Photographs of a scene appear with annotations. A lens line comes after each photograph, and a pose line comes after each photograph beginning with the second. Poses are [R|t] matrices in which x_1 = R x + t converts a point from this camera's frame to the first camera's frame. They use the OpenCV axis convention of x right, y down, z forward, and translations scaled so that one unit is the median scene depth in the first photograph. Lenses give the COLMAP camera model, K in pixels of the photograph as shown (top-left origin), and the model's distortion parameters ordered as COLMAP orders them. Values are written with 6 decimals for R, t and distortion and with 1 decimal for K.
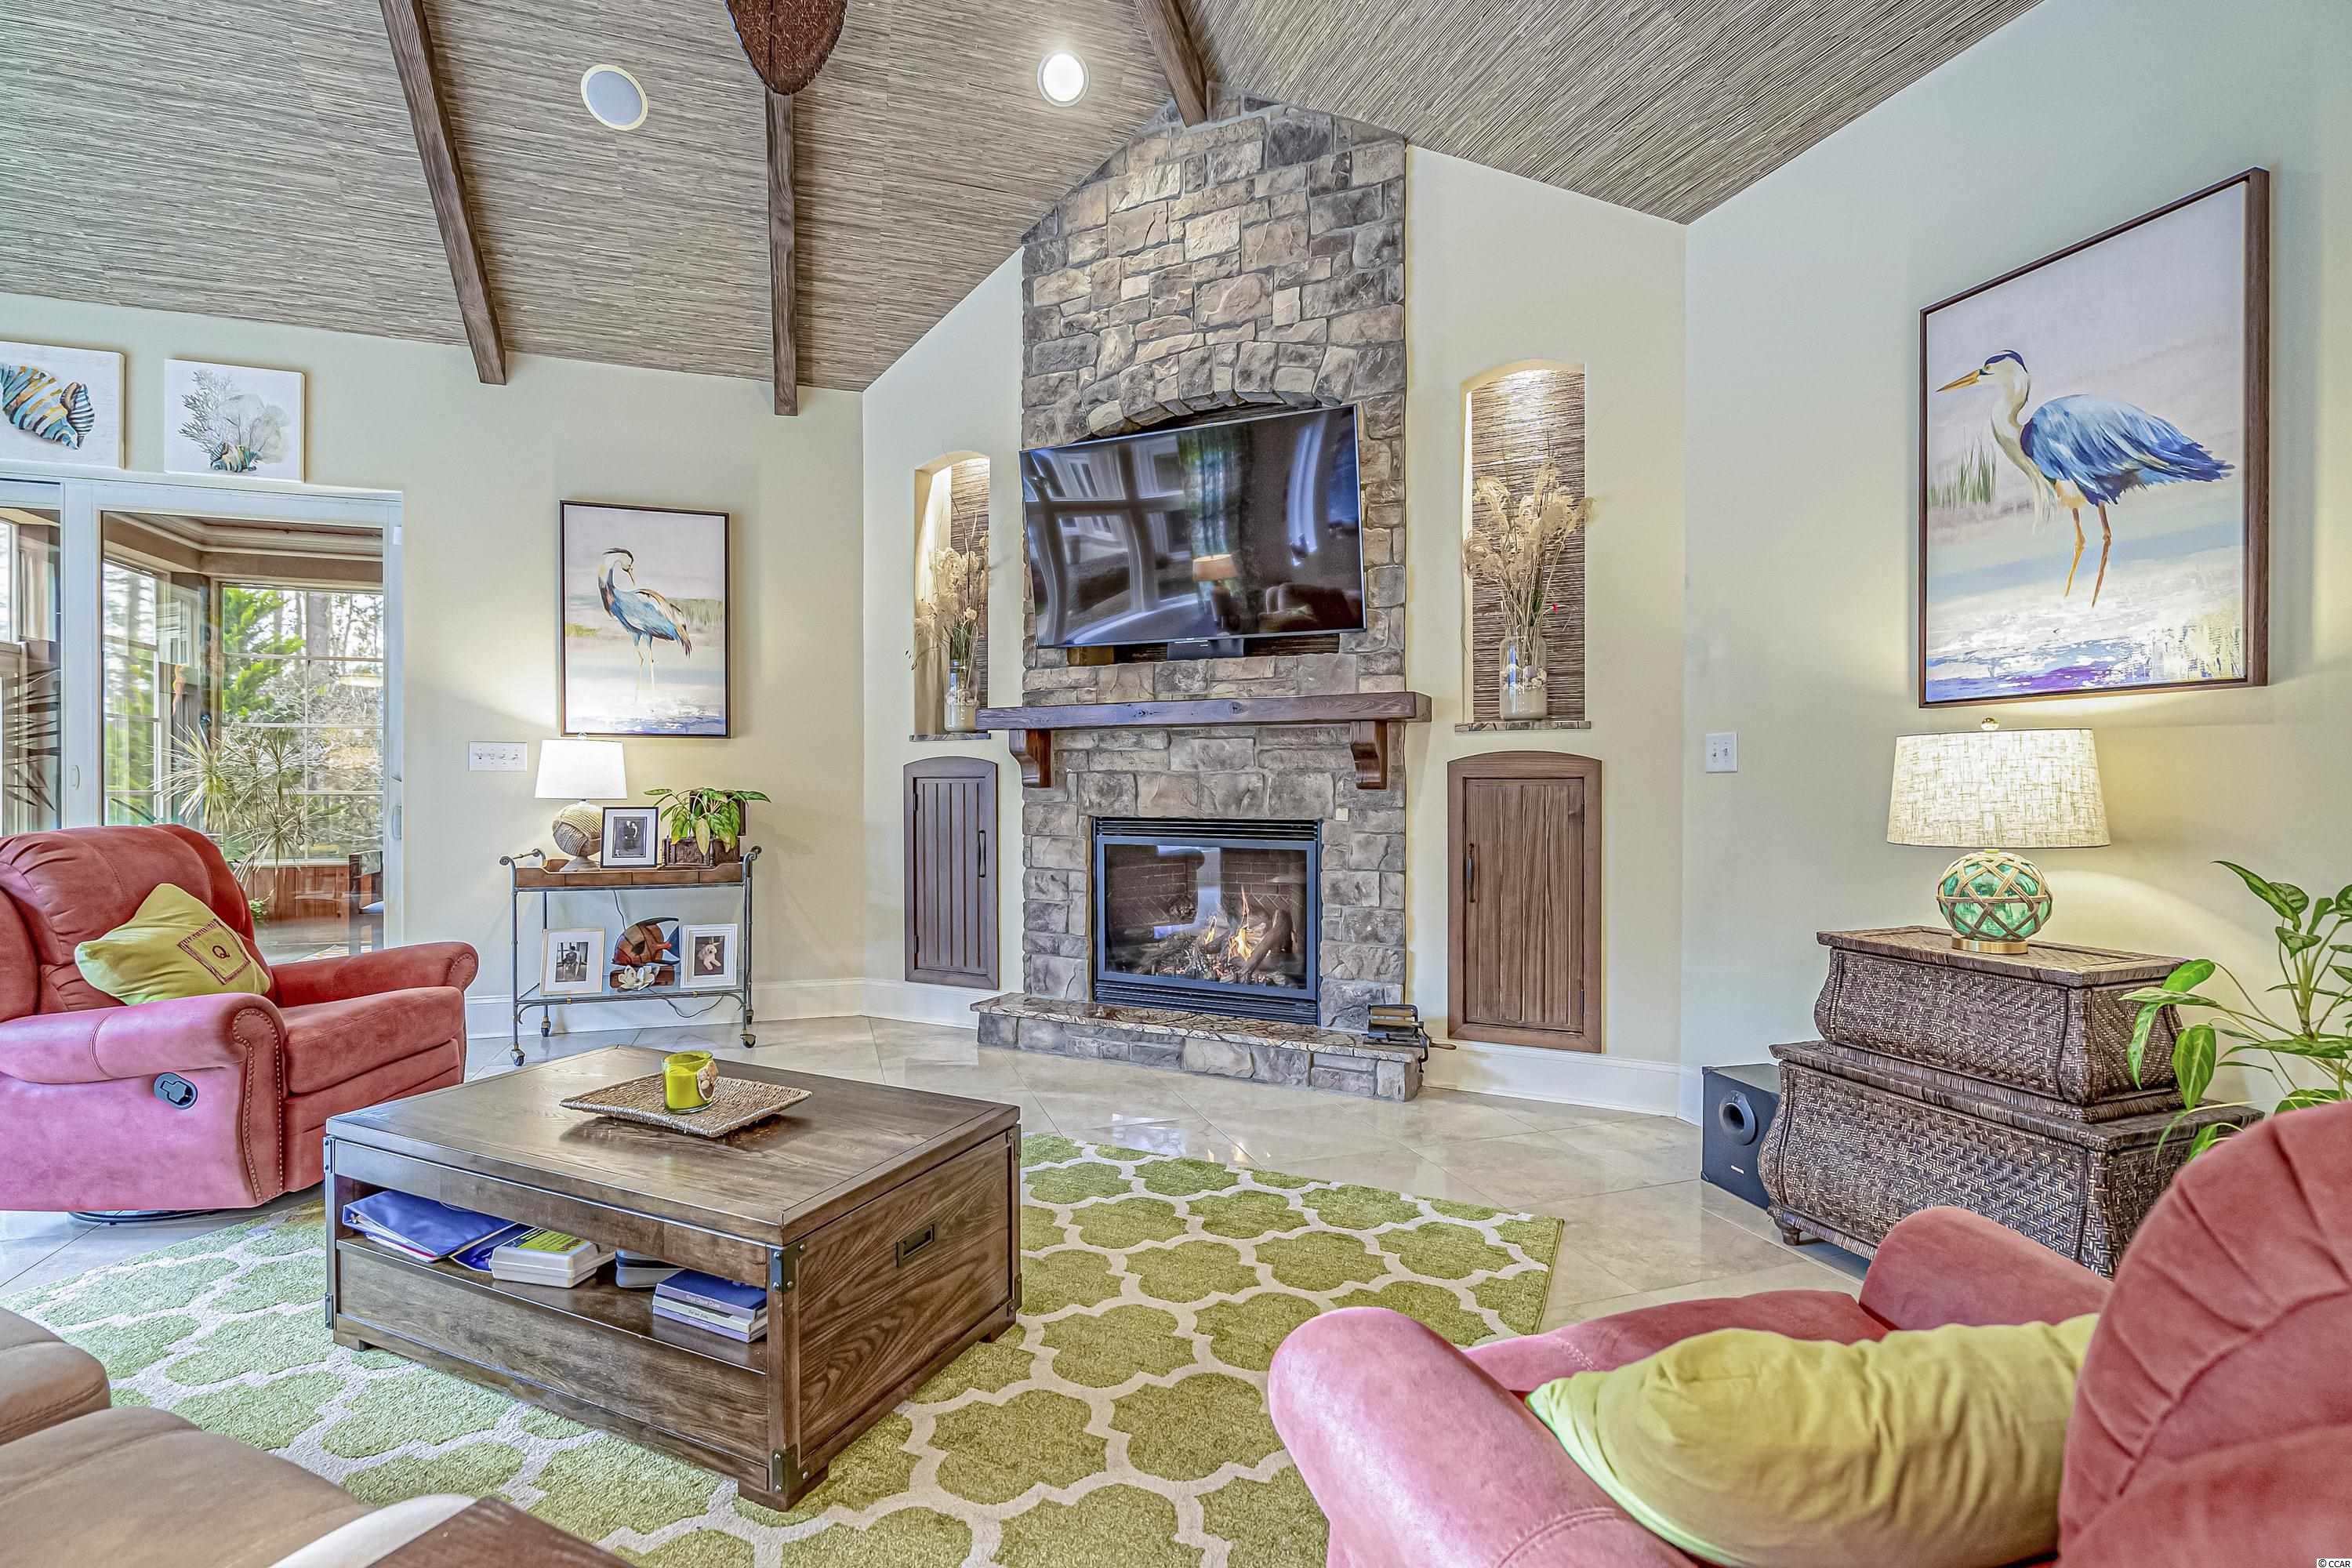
lens RADIAL K [[1086.9, 0, 1168.4], [0, 1086.9, 781.9], [0, 0, 1]] dist [-0.005601, 0.002298]
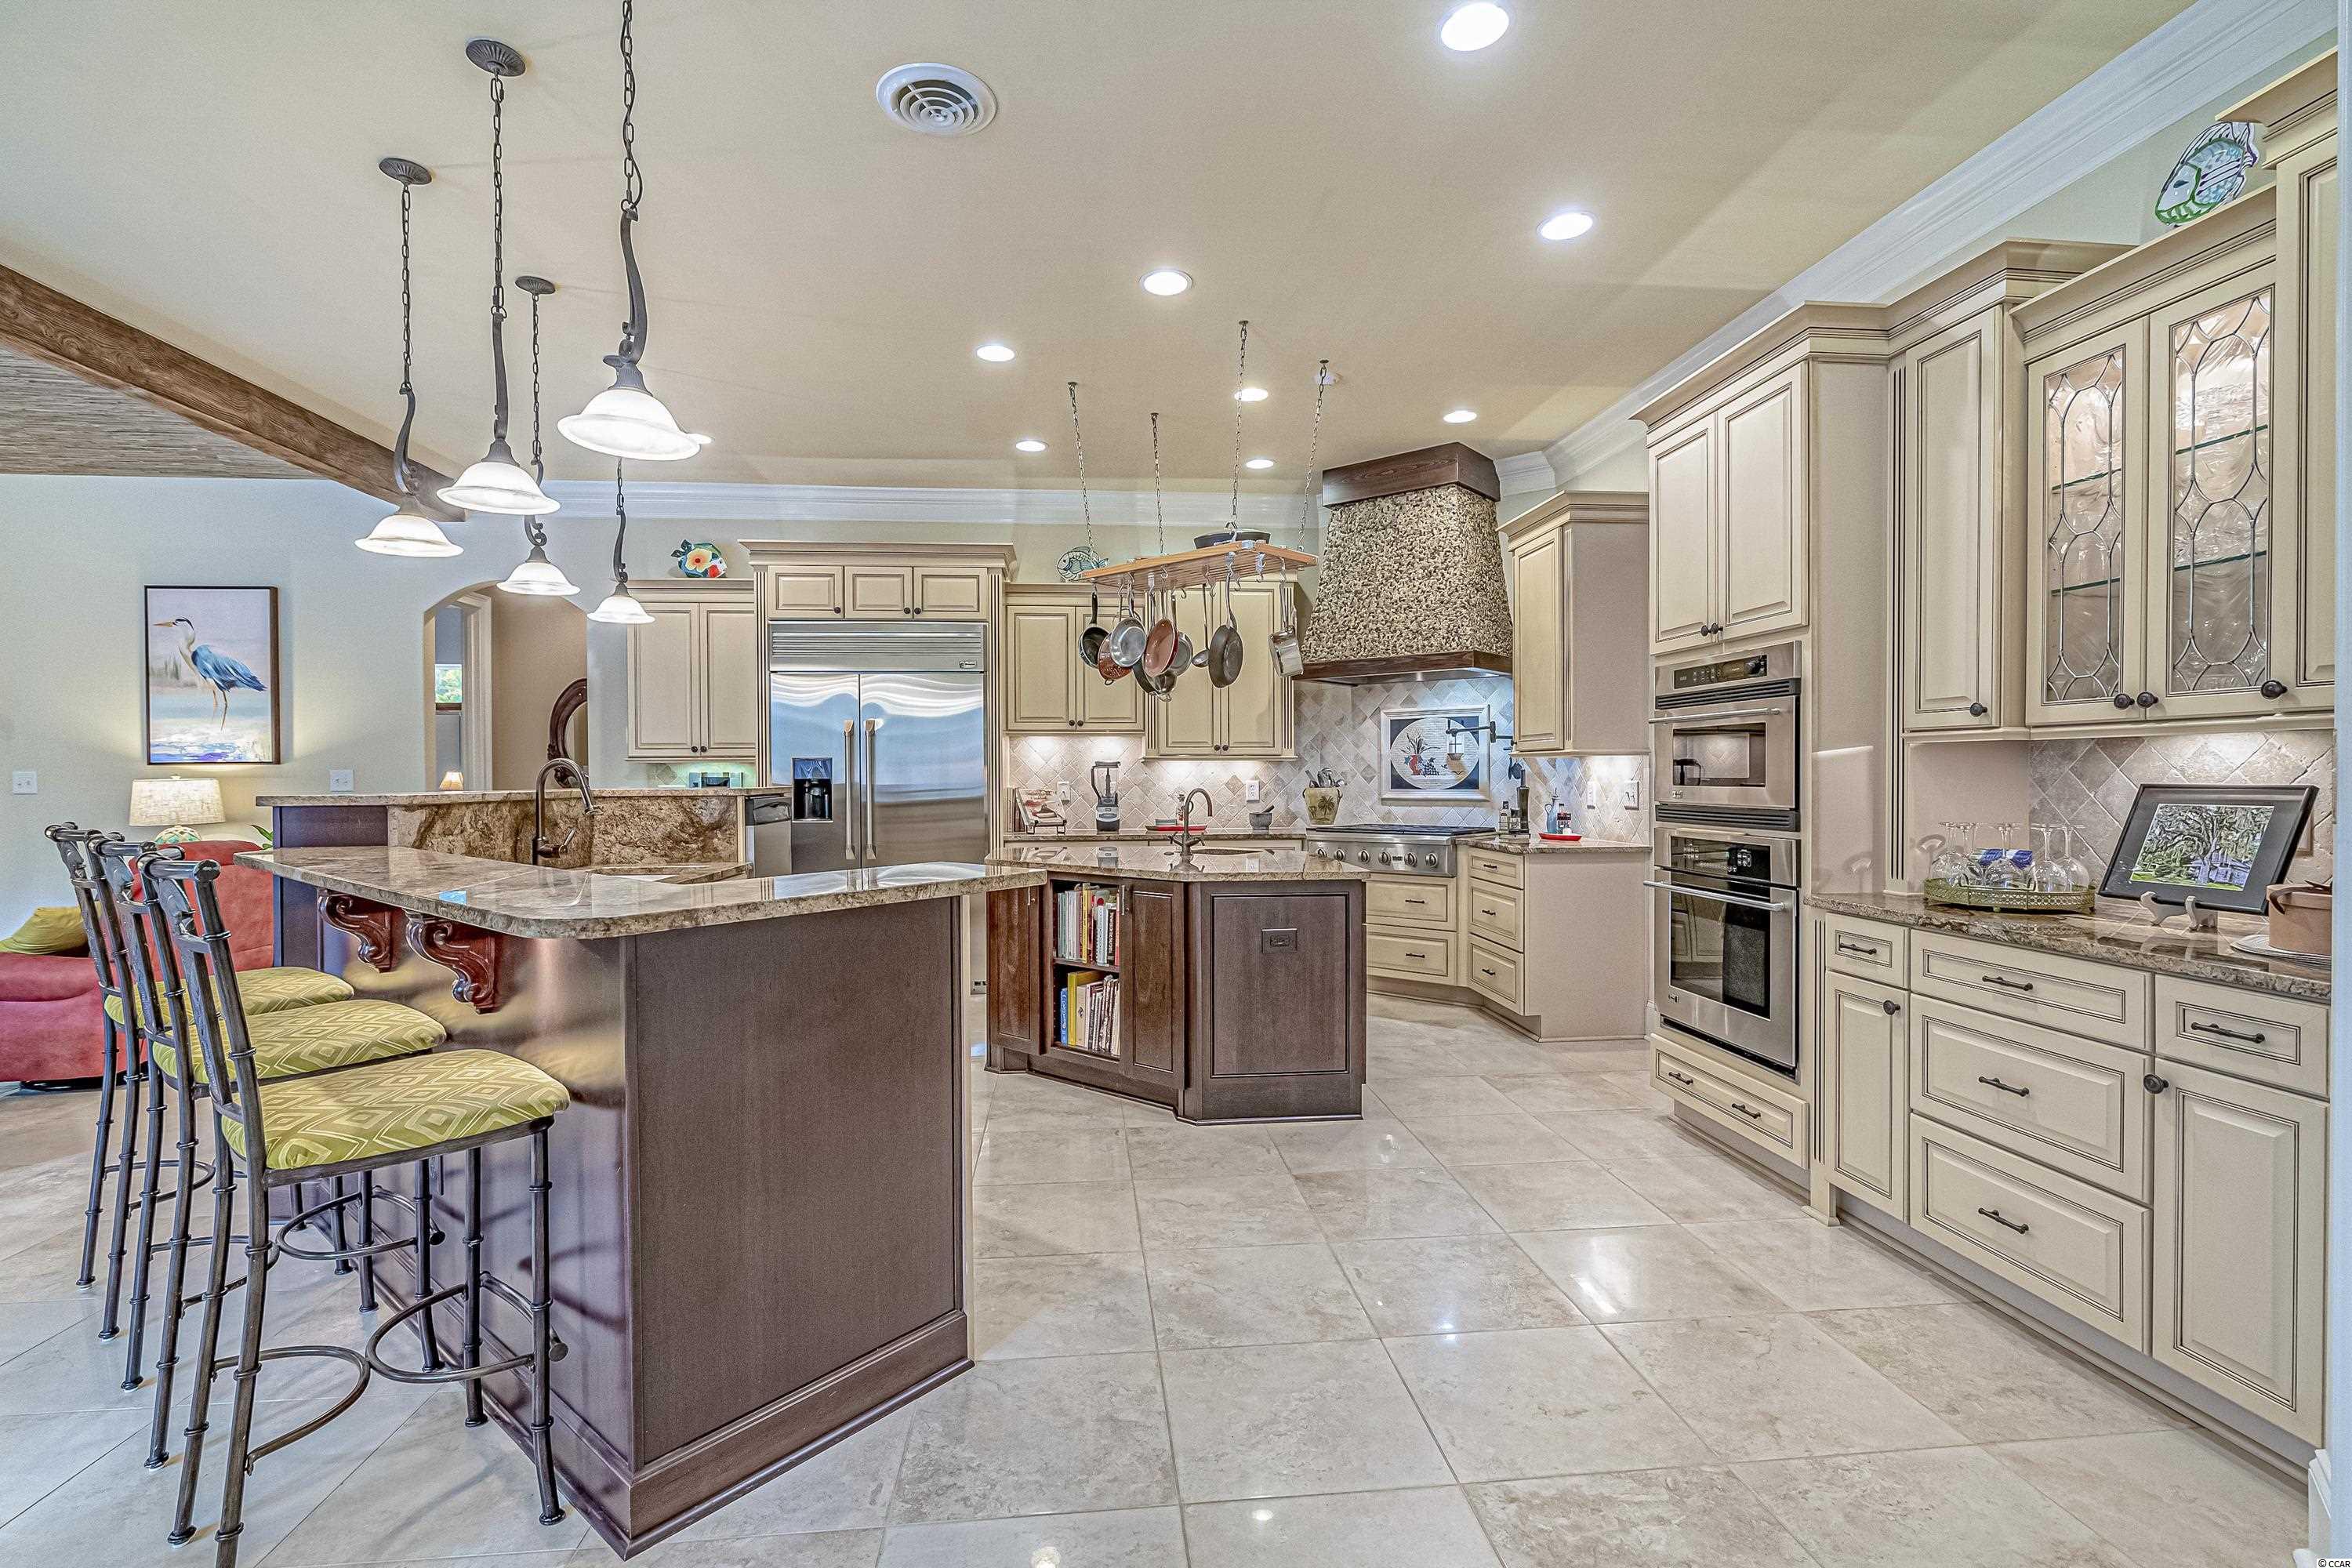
lens RADIAL K [[1086.9, 0, 1178.9], [0, 1086.9, 780.6], [0, 0, 1]] dist [-0.005601, 0.002298]
pose [[0.236861, -0.010293, 0.971489, -0.629146], [0.006838, 0.999937, 0.008928, -0.030640], [-0.971519, 0.004528, 0.236917, -1.034257]]
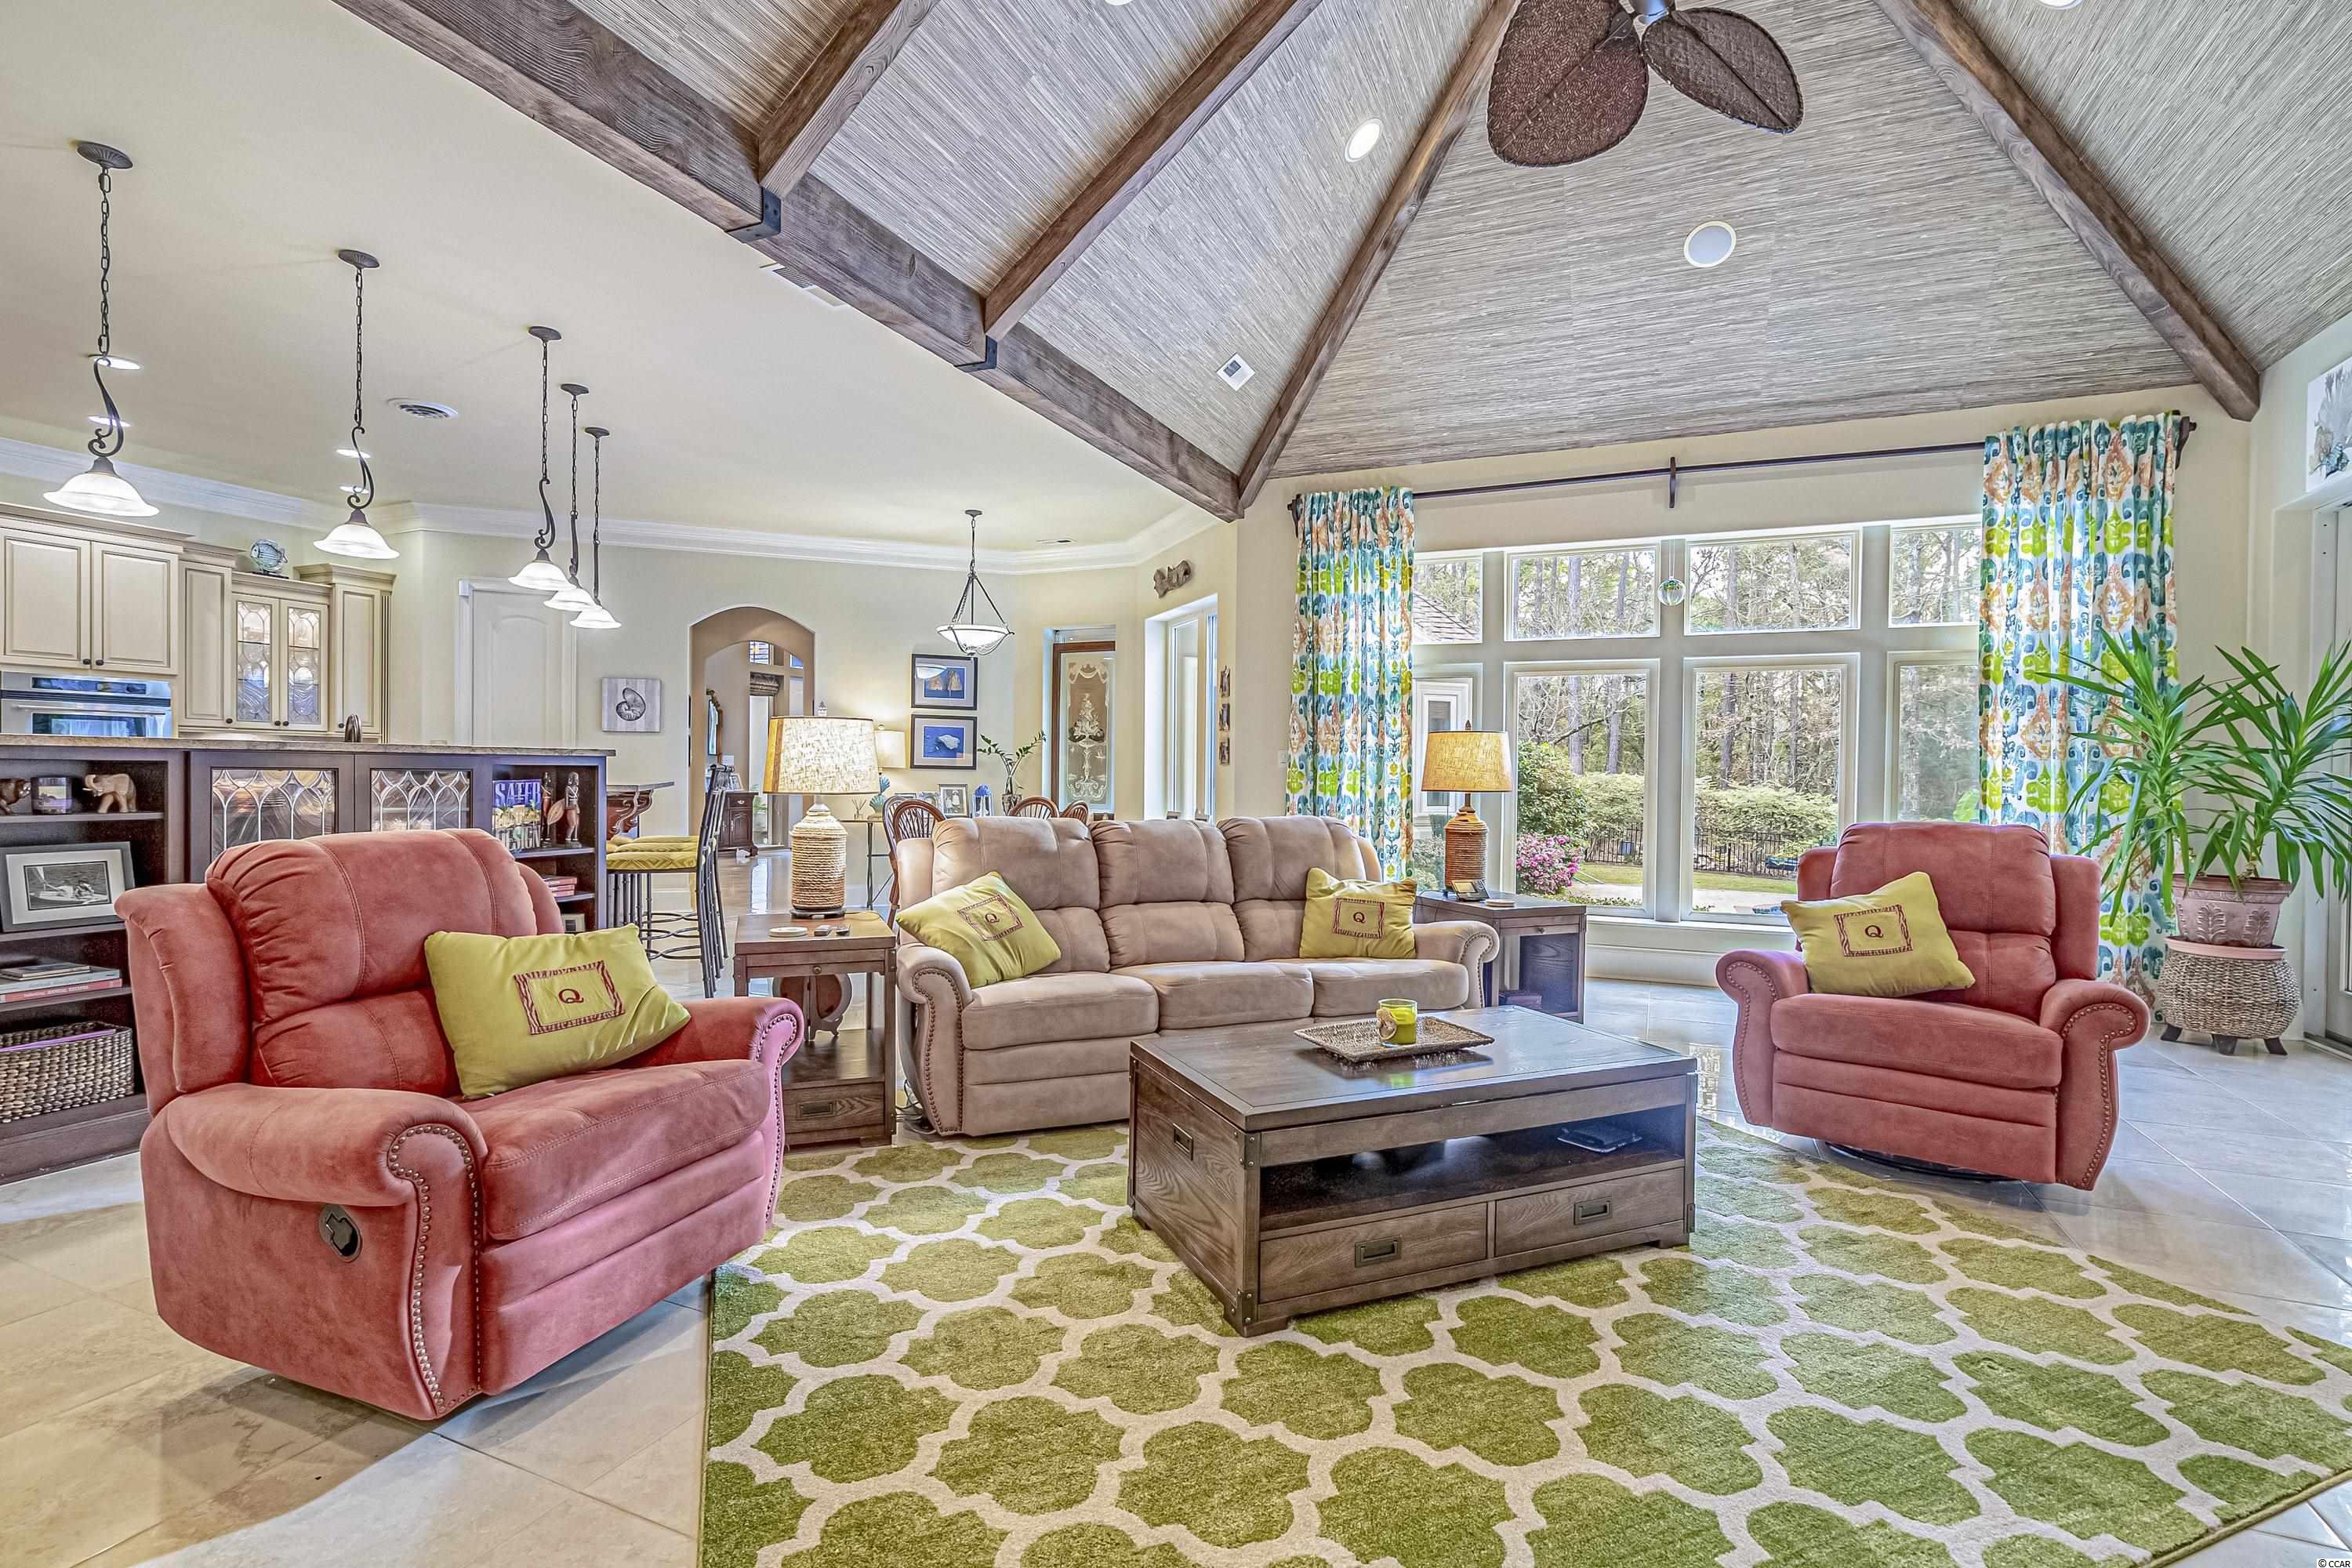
lens RADIAL K [[1086.9, 0, 1170.2], [0, 1086.9, 780.6], [0, 0, 1]] dist [-0.005601, 0.002298]
pose [[-0.686058, -0.006013, -0.727522, 0.318600], [-0.013606, 0.999897, 0.004566, 0.000105], [0.727420, 0.013031, -0.686069, 0.843572]]
